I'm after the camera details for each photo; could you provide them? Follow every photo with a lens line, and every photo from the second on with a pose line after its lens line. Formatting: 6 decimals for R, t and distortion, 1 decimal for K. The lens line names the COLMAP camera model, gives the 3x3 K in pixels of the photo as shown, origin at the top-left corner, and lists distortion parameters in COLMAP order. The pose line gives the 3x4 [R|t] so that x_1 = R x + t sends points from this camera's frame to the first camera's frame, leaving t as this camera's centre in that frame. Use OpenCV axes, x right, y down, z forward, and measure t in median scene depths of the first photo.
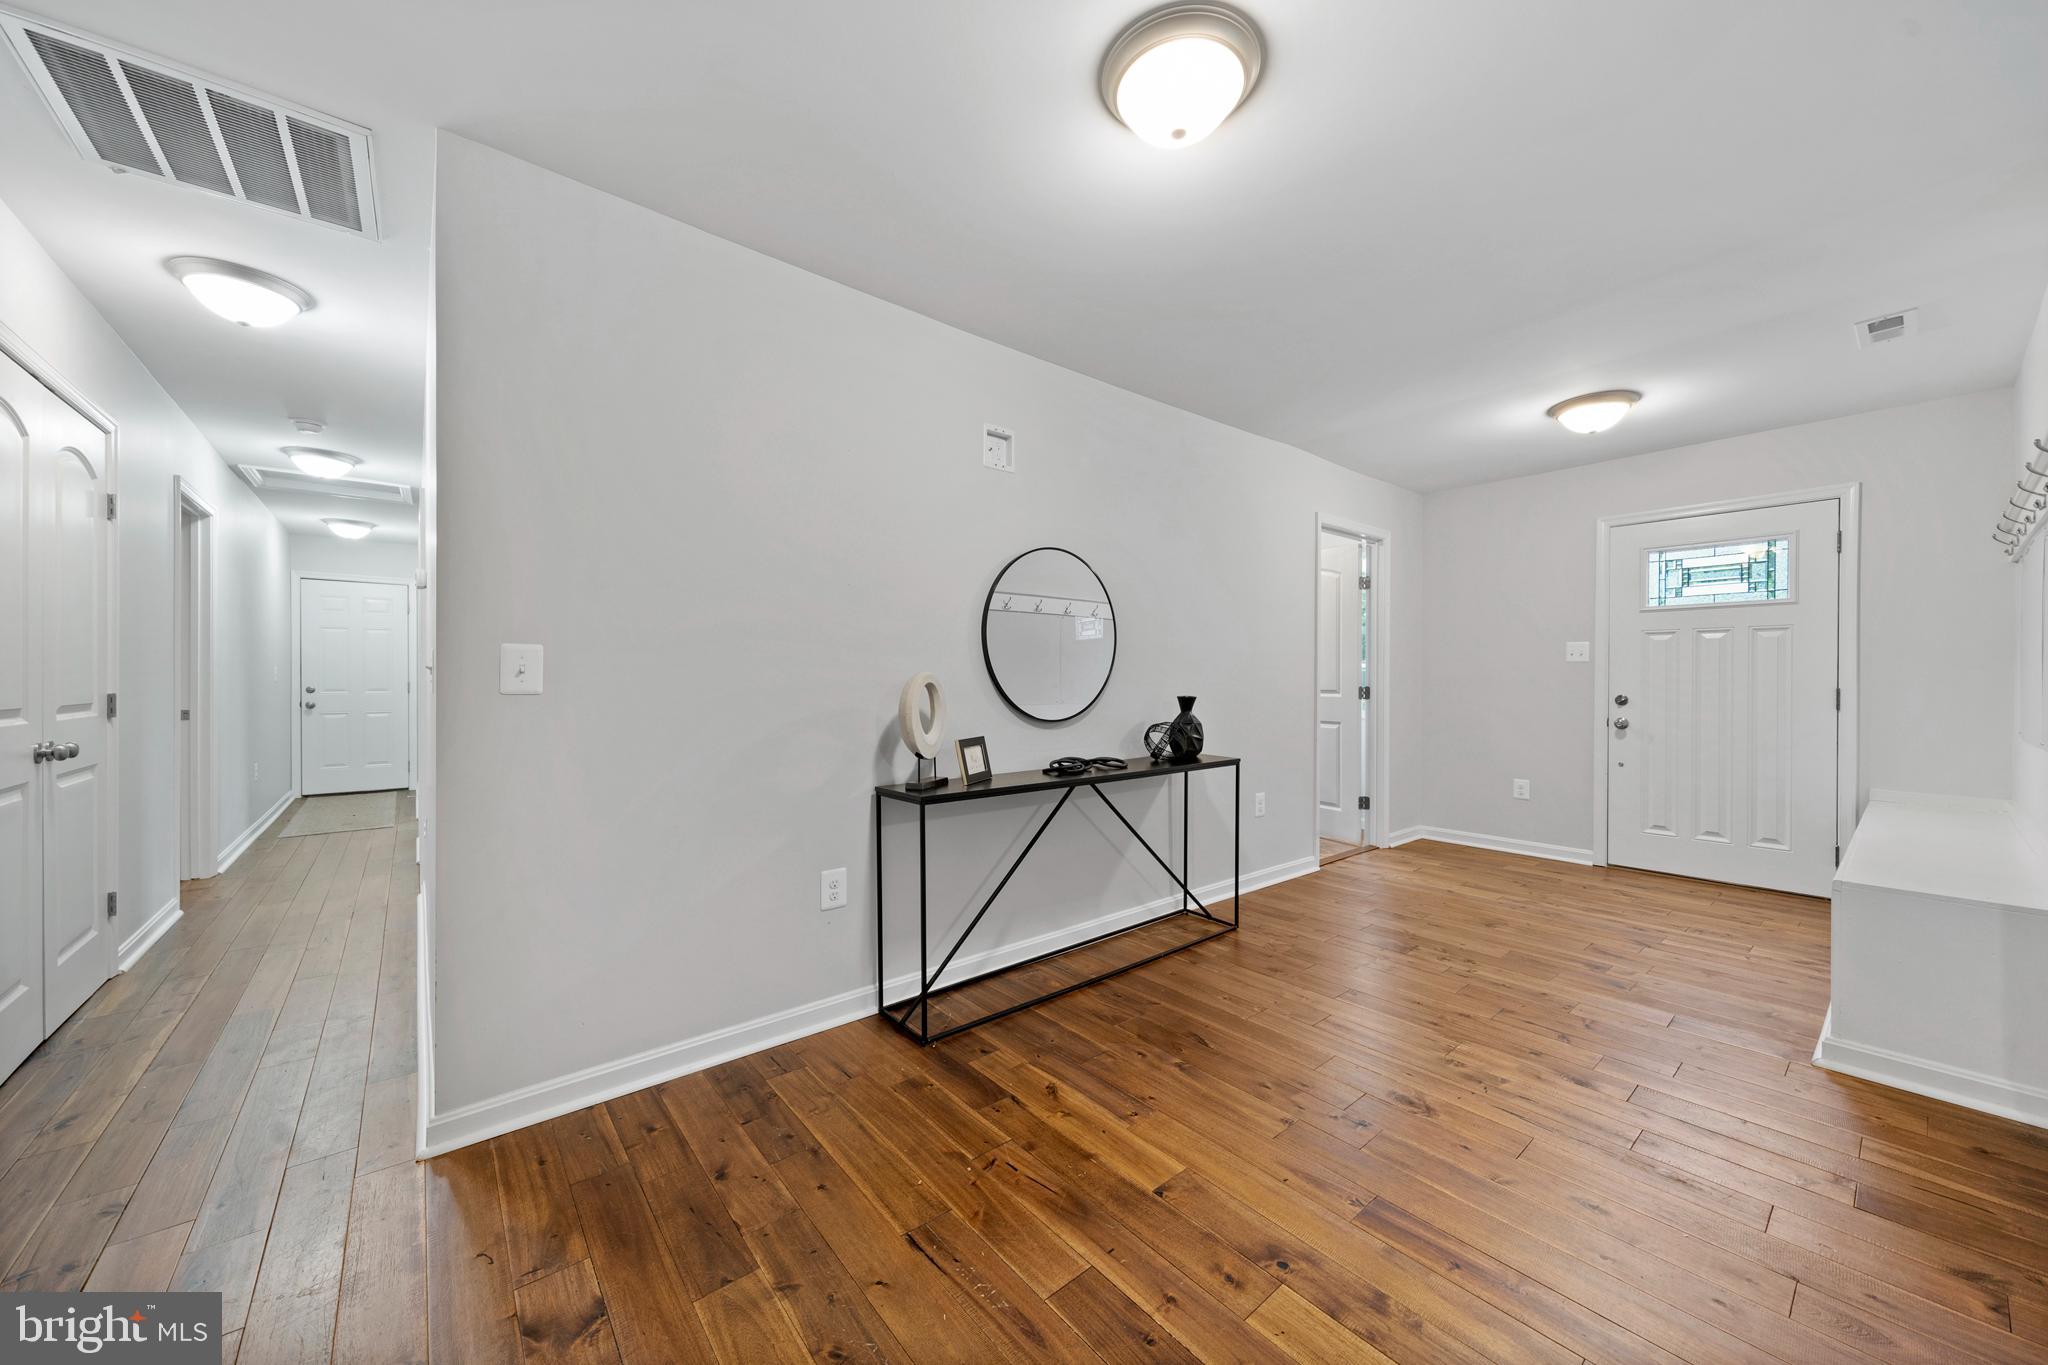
lens RADIAL K [[751.4, 0, 1024.2], [0, 751.4, 682.1], [0, 0, 1]] dist [-0.000035, -0.000022]
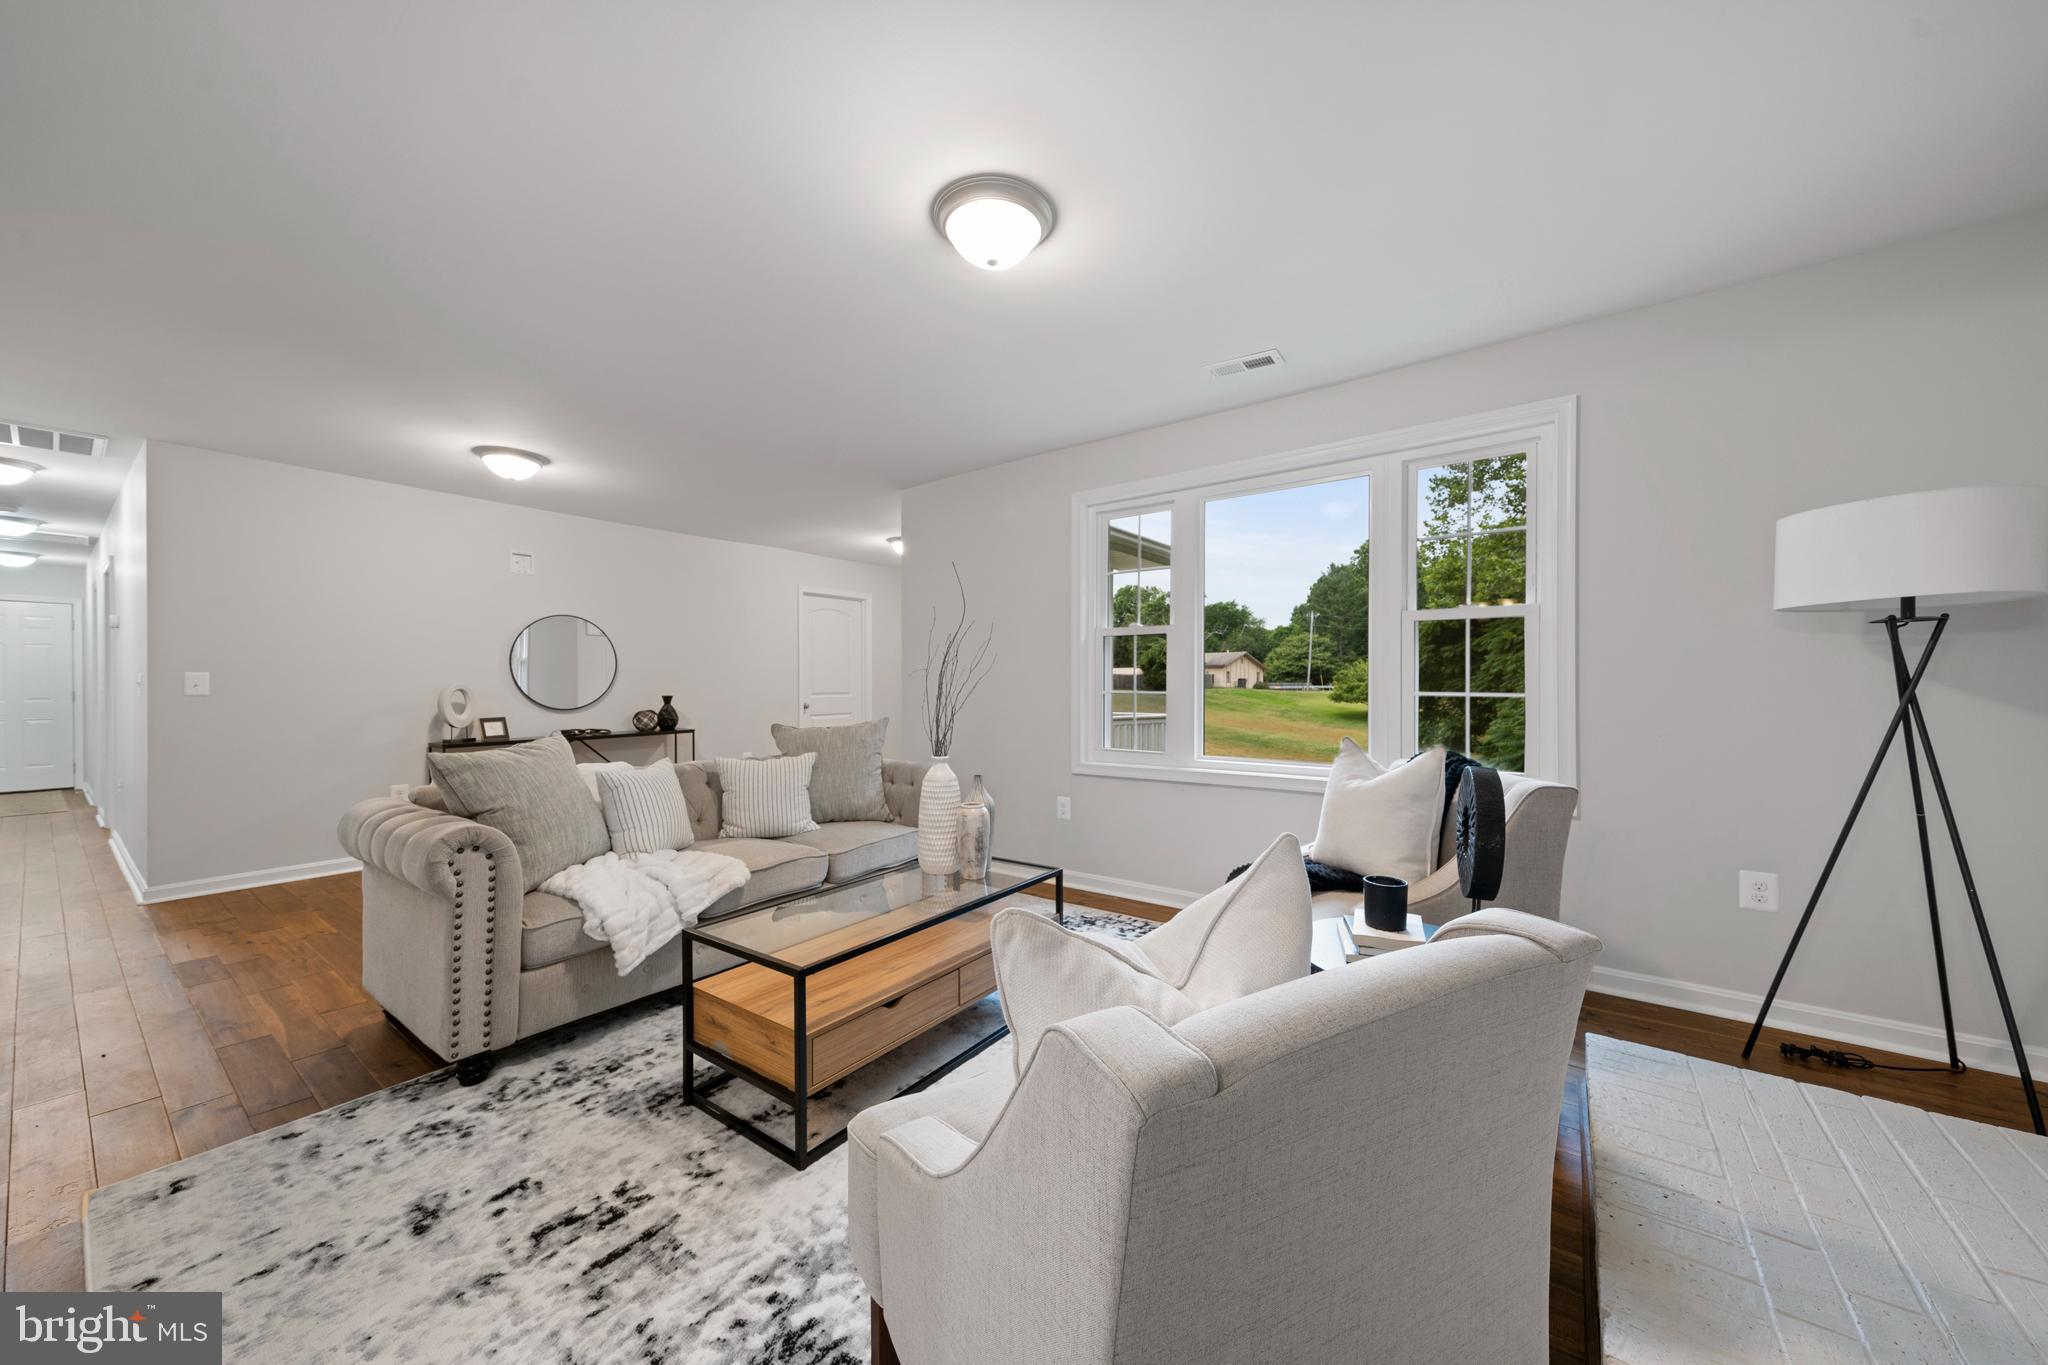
lens RADIAL K [[716.5, 0, 1023.1], [0, 716.5, 685.6], [0, 0, 1]] dist [-0.000484, -0.000031]
pose [[0.973905, -0.002608, 0.226943, 0.733651], [0.001853, 0.999992, 0.003538, -0.009869], [-0.226950, -0.003025, 0.973902, -0.957875]]
